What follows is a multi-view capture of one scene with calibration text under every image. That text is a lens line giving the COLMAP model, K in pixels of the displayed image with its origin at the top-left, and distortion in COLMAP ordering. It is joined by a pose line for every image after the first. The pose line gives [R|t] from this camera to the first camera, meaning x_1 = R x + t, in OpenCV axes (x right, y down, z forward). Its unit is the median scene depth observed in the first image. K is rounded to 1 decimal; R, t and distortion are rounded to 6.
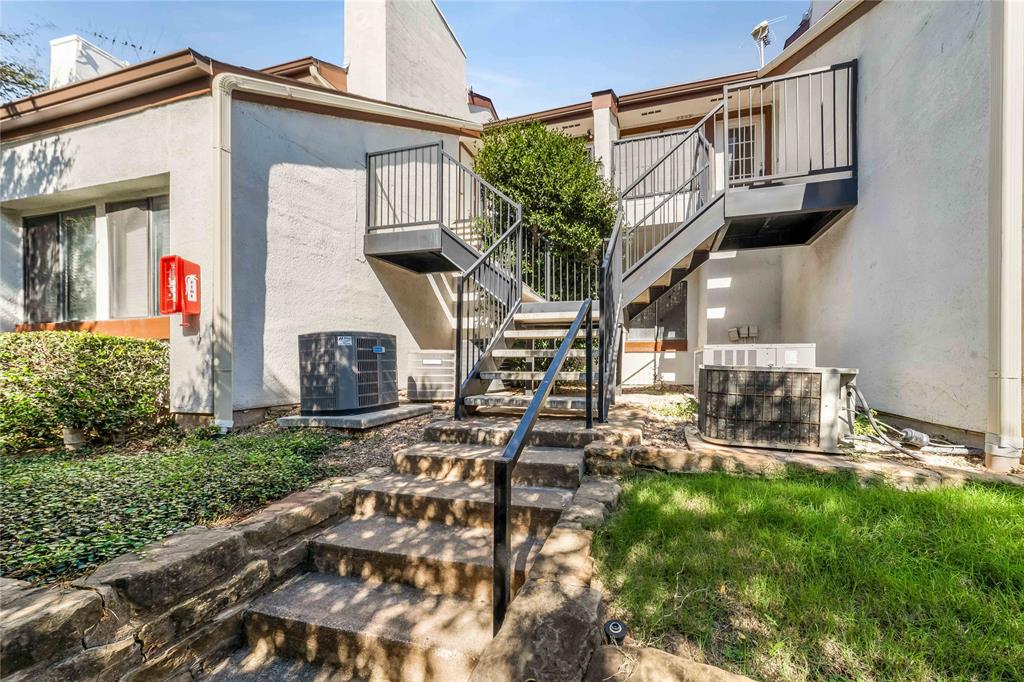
lens RADIAL K [[354.3, 0, 512.1], [0, 354.3, 363.6], [0, 0, 1]] dist [0.000283, 0.000103]
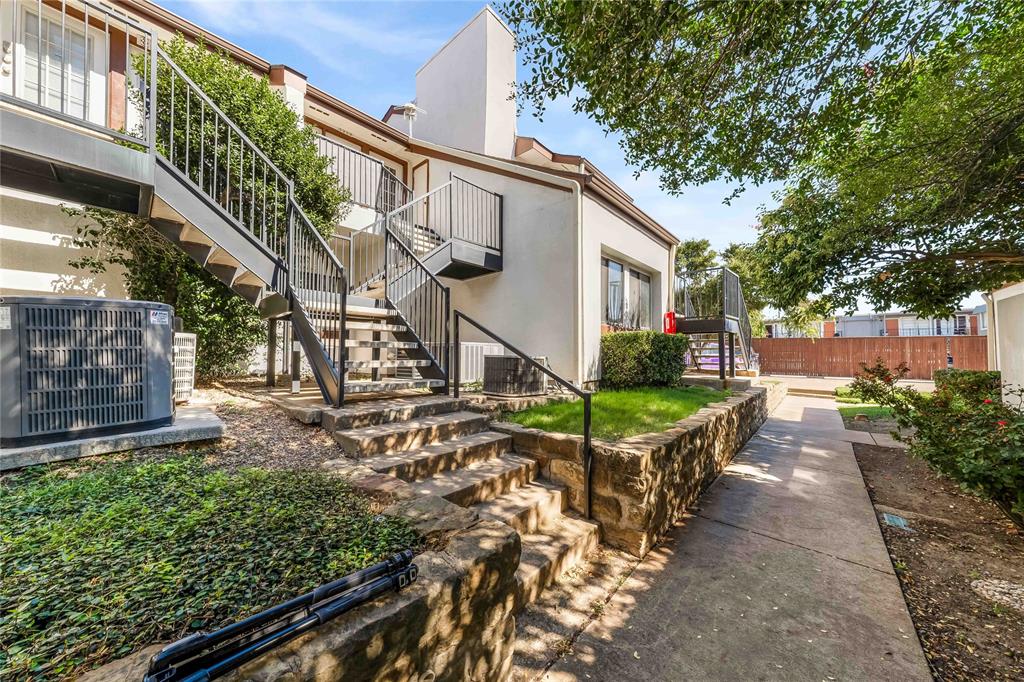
lens RADIAL K [[351.3, 0, 512.0], [0, 351.3, 341.0], [0, 0, 1]] dist [0.008132, 0.000059]
pose [[0.469277, 0.038333, 0.882219, -1.097893], [-0.008677, 0.999209, -0.038801, 0.001218], [-0.883008, 0.010553, 0.469238, 0.121070]]
